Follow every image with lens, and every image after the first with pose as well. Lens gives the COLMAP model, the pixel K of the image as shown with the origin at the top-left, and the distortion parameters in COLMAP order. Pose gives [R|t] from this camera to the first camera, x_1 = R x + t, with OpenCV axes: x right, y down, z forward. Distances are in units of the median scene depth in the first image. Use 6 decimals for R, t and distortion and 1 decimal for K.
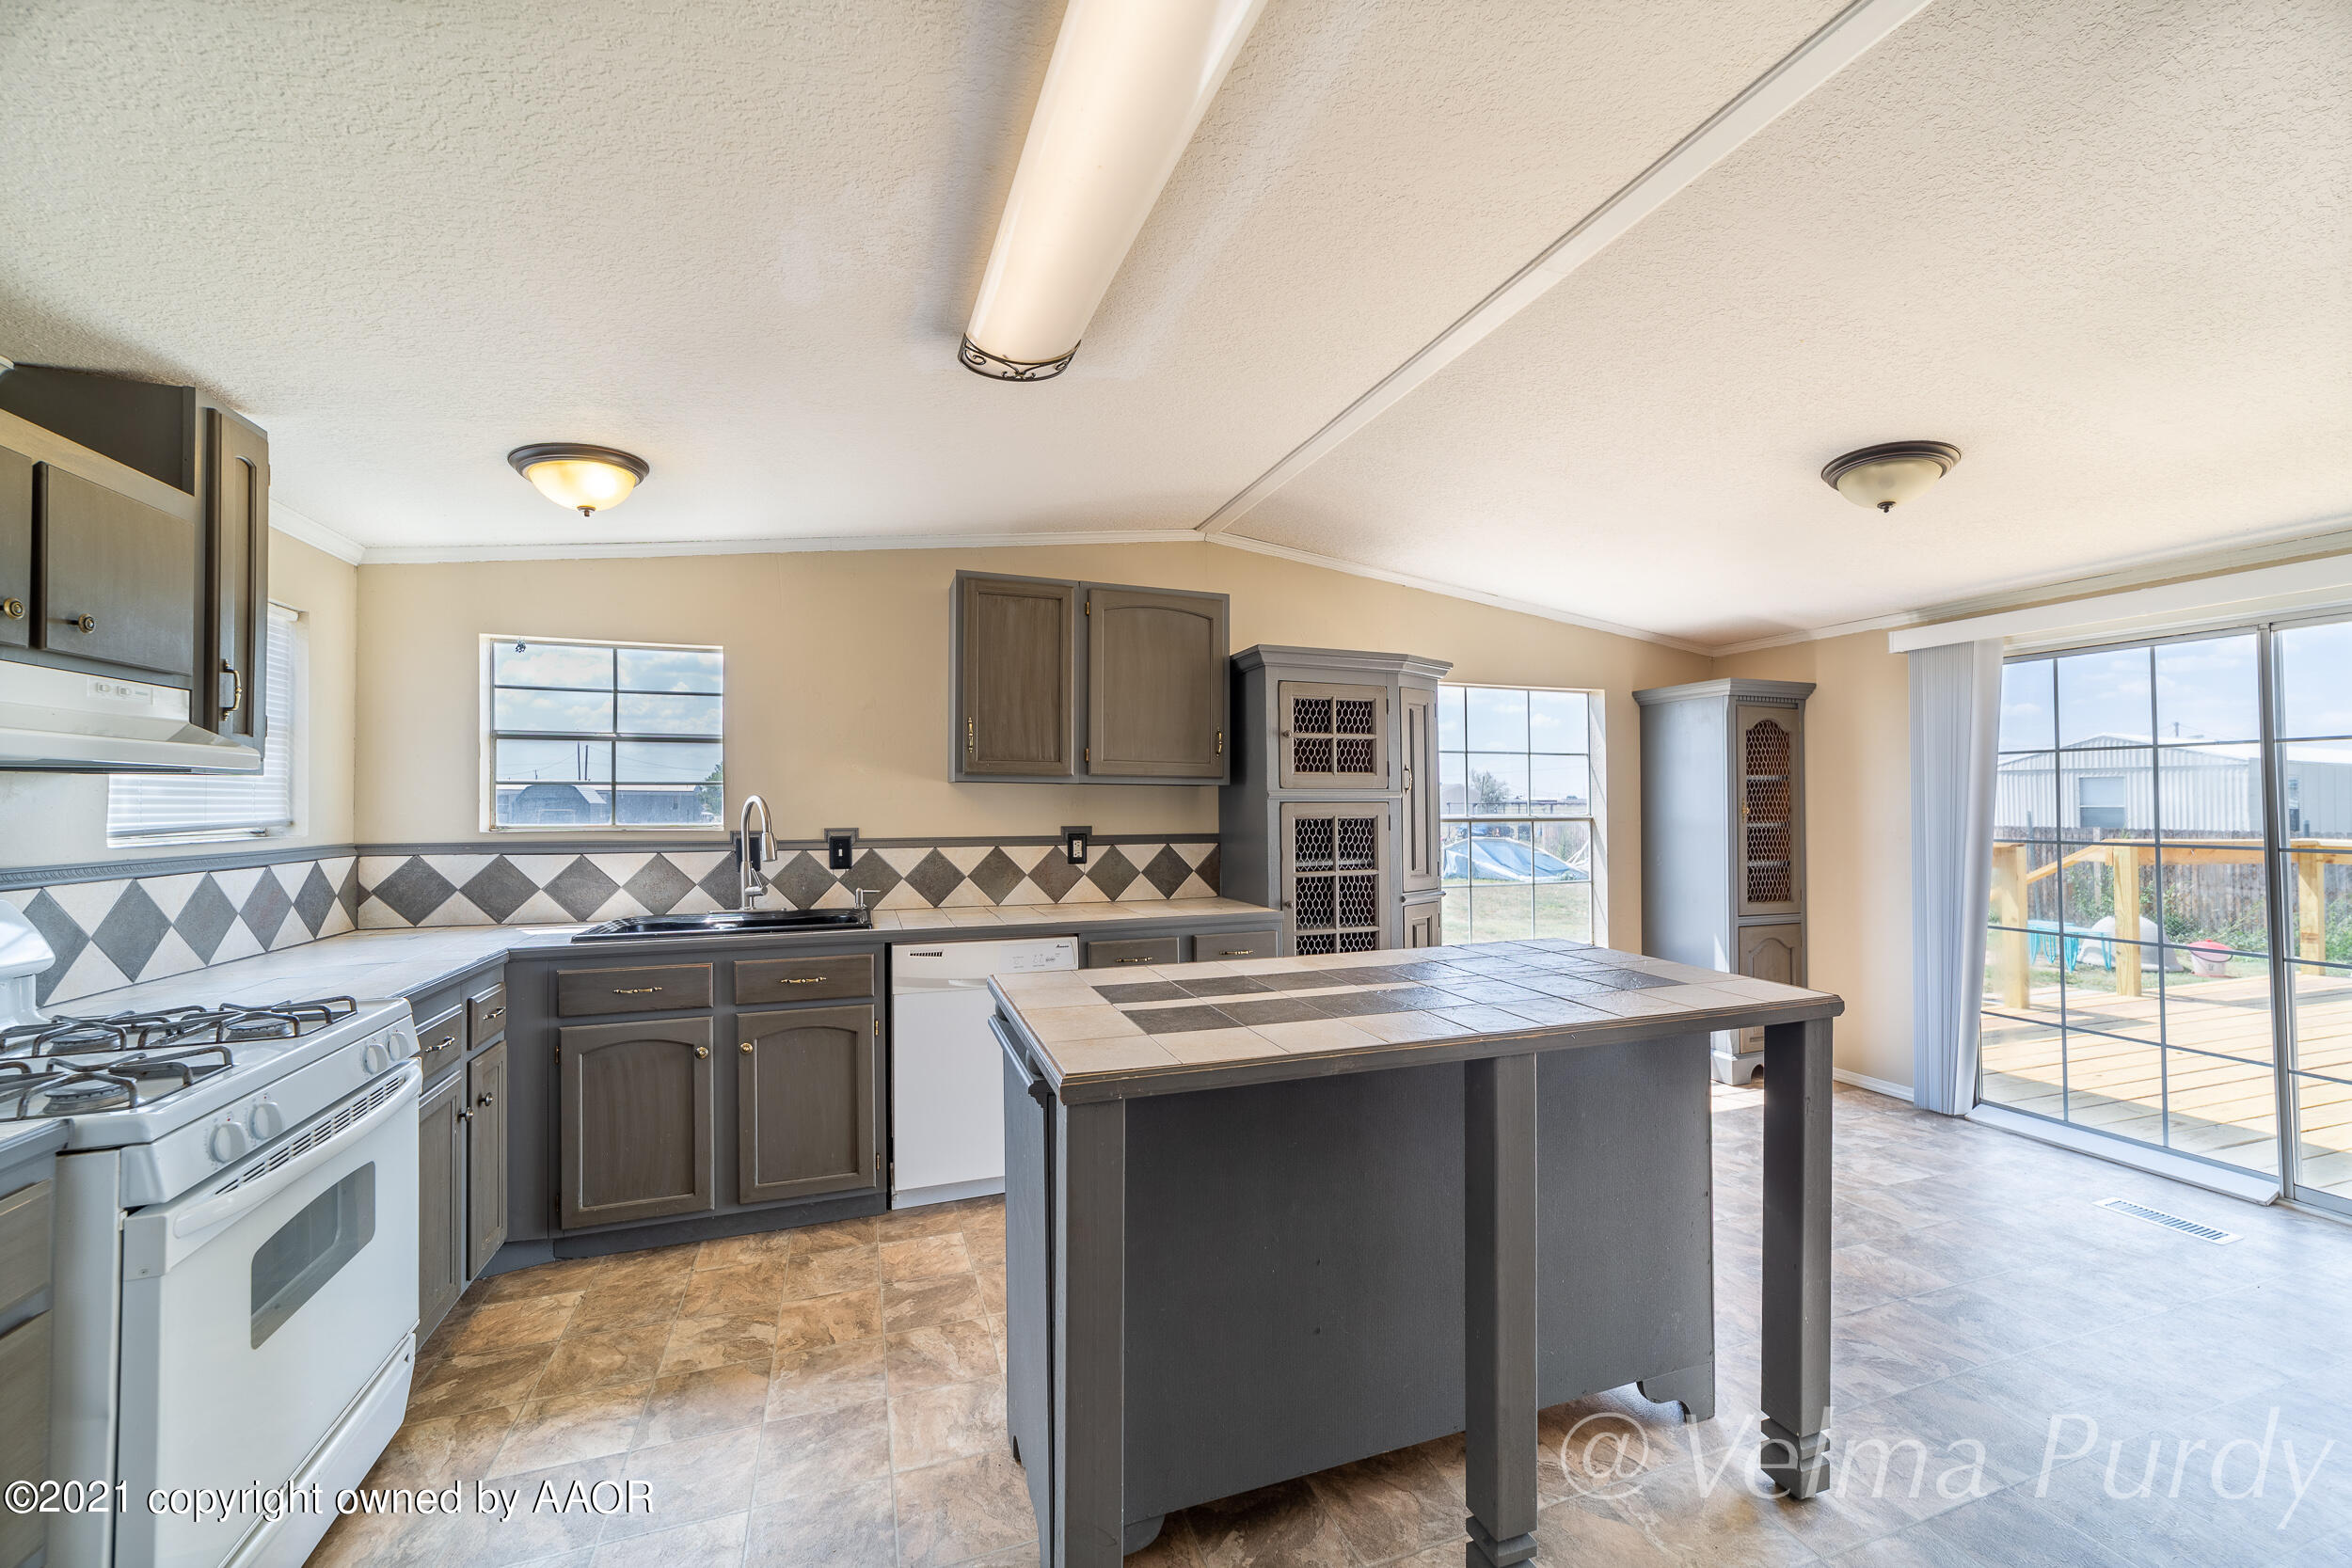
lens RADIAL K [[919.5, 0, 1165.6], [0, 919.5, 772.7], [0, 0, 1]] dist [0.000378, 0.001932]
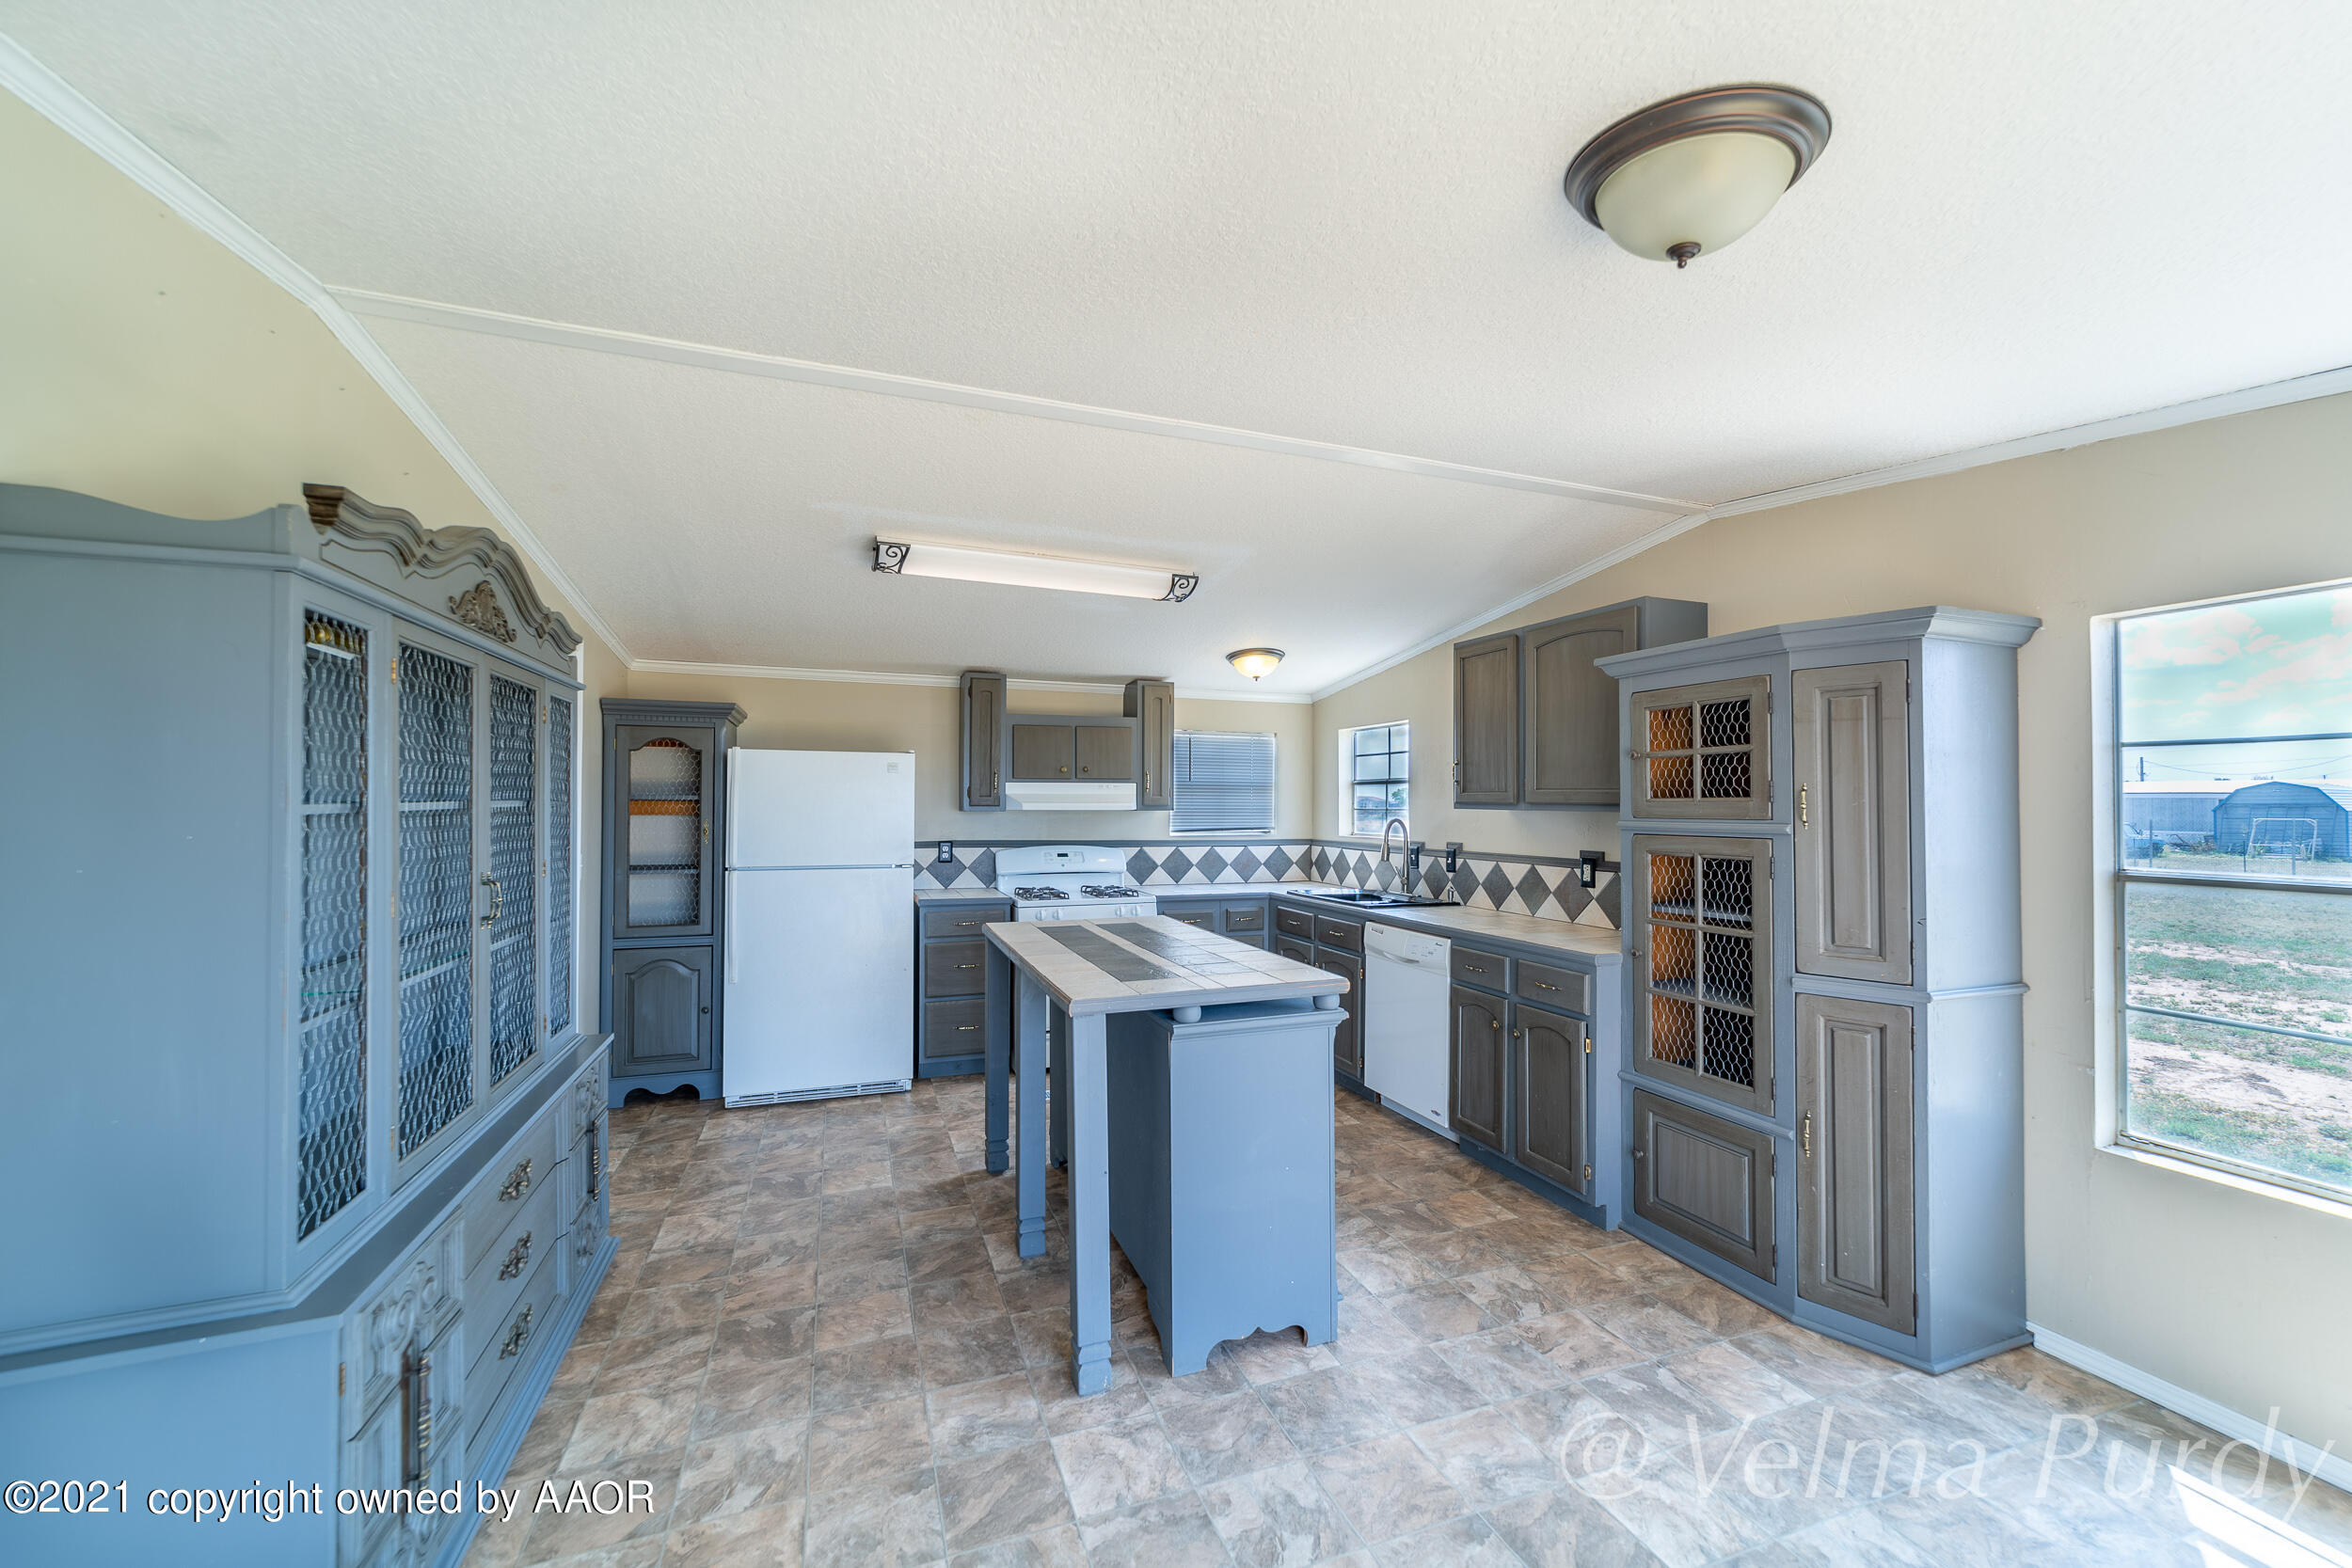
lens RADIAL K [[919.5, 0, 1183.2], [0, 919.5, 802.8], [0, 0, 1]] dist [0.000378, 0.001932]
pose [[0.024040, -0.002232, -0.999709, 1.005293], [0.026727, 0.999641, -0.001589, -0.006822], [0.999354, -0.026681, 0.024091, 0.572180]]
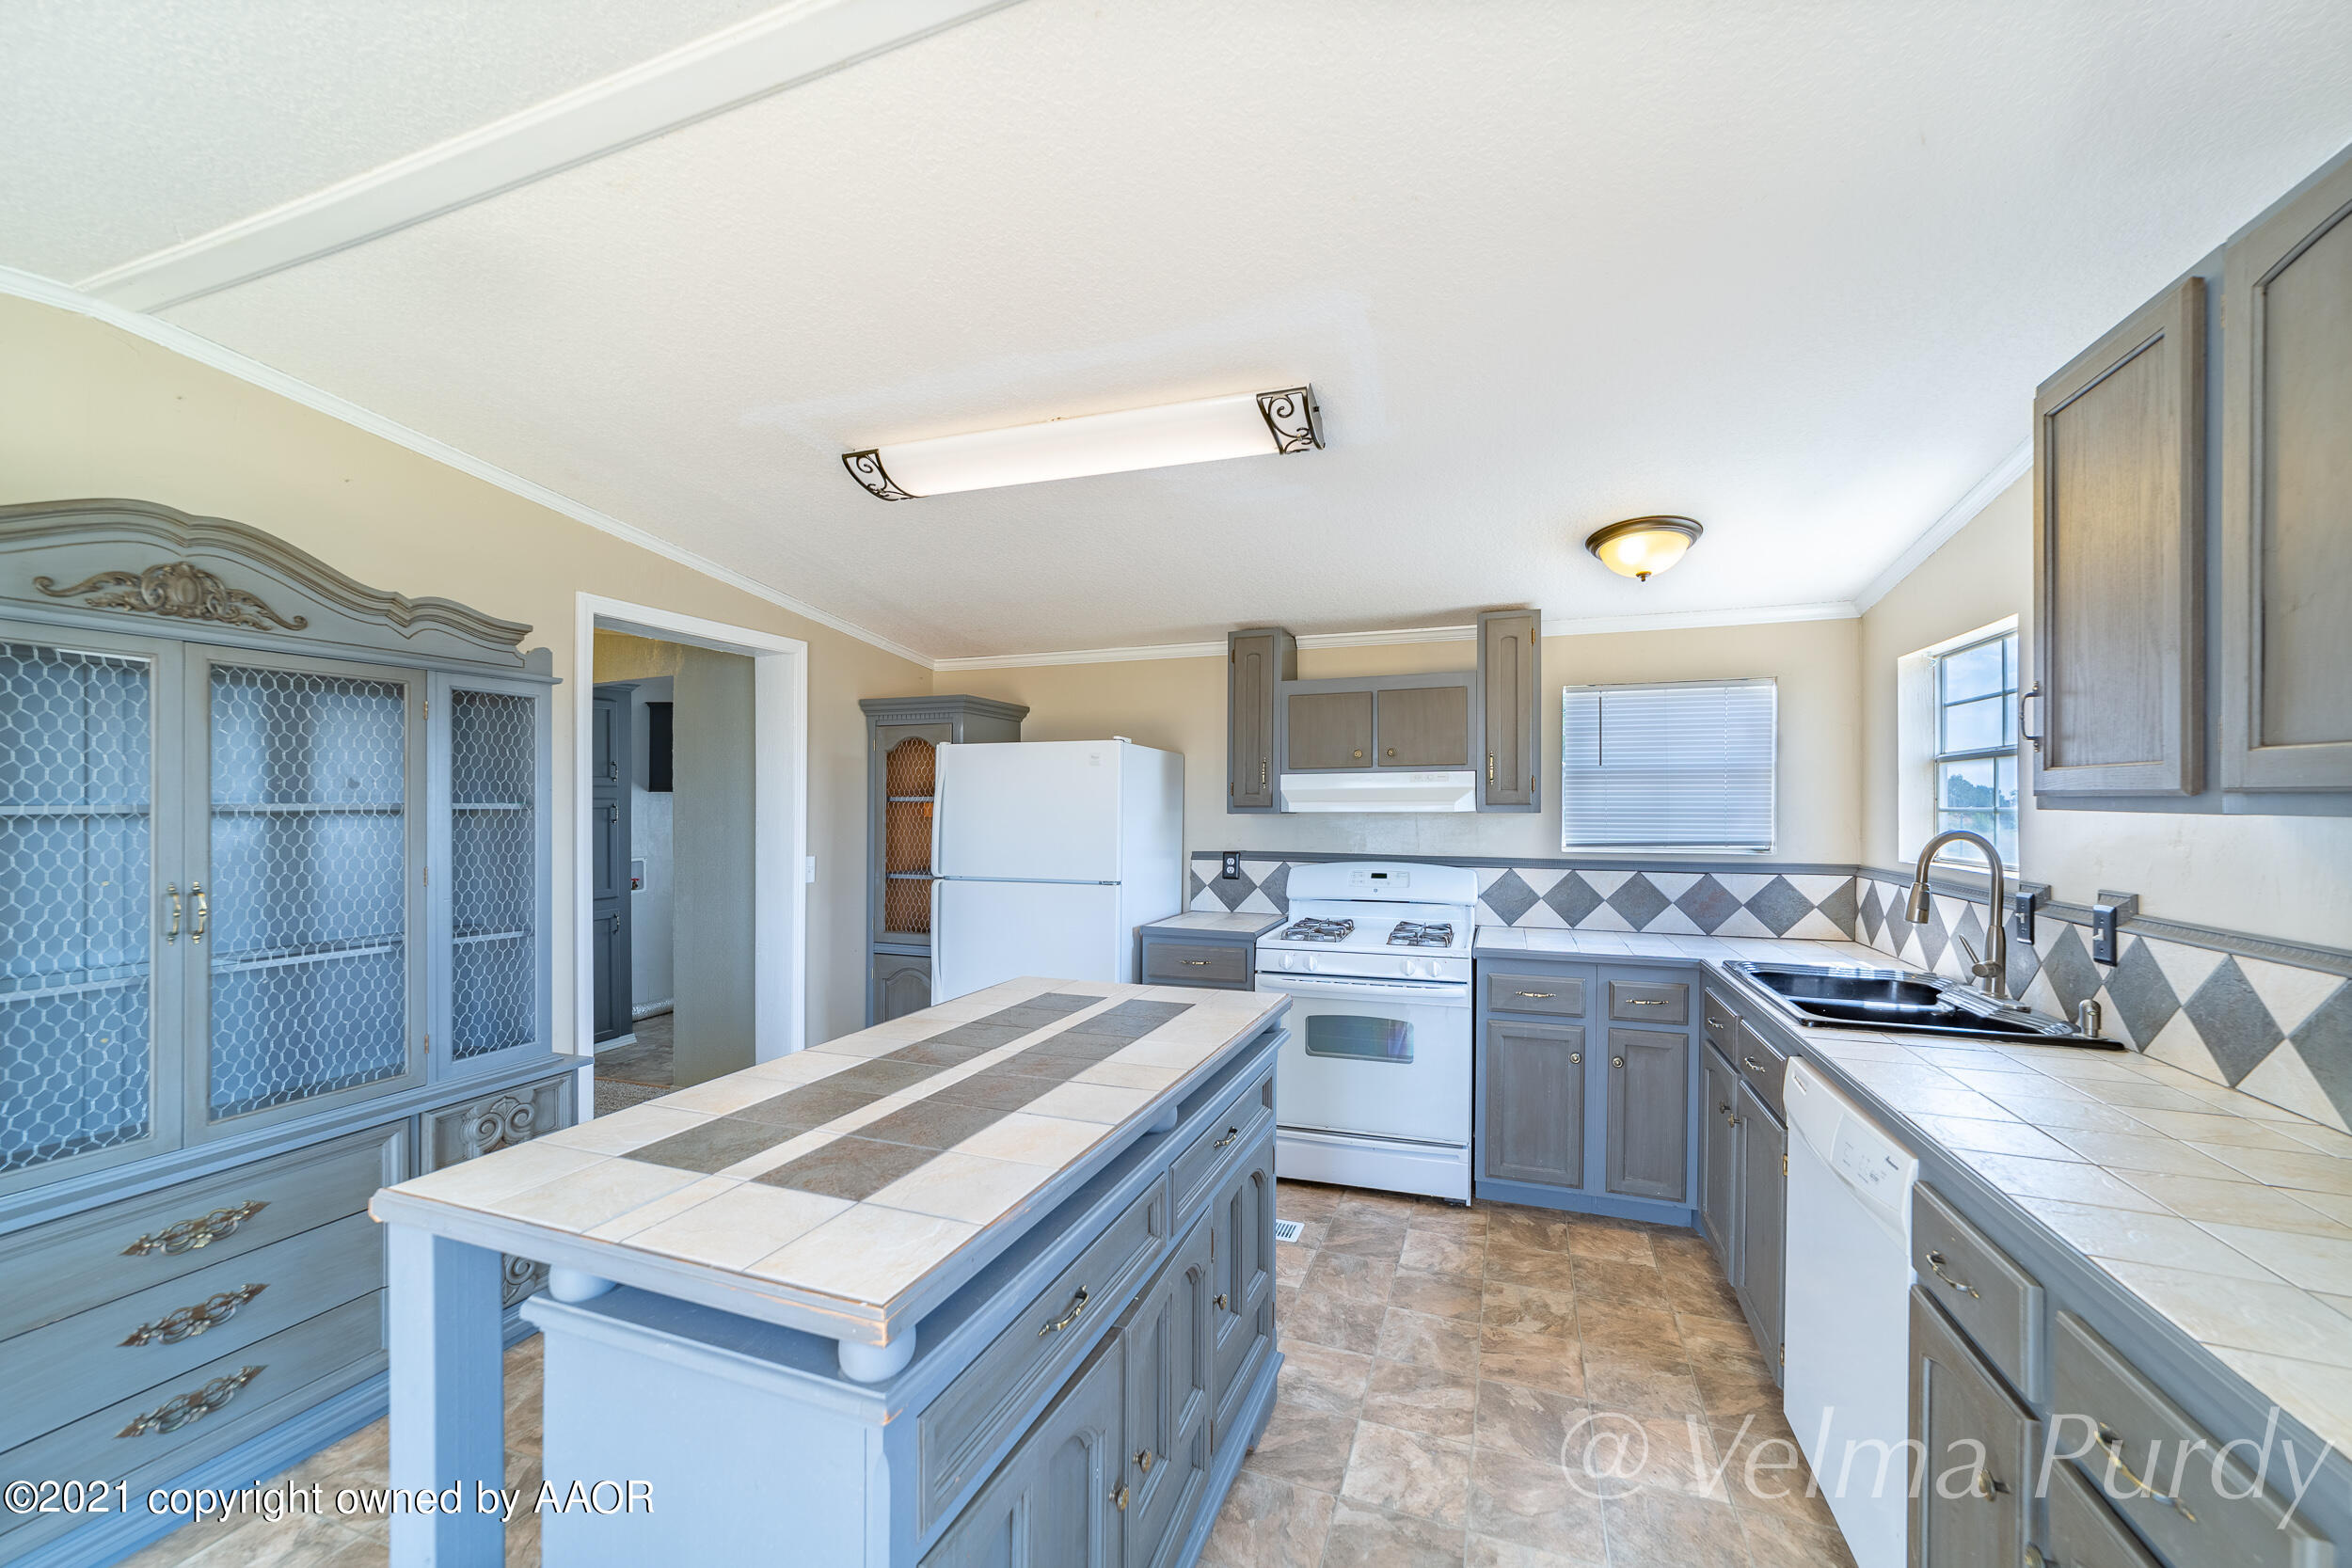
lens RADIAL K [[919.5, 0, 1176.9], [0, 919.5, 798.9], [0, 0, 1]] dist [0.000378, 0.001932]
pose [[-0.636637, -0.003980, -0.771154, 0.439118], [0.025578, 0.999327, -0.026274, 0.004598], [0.770739, -0.036452, -0.636107, 0.925453]]
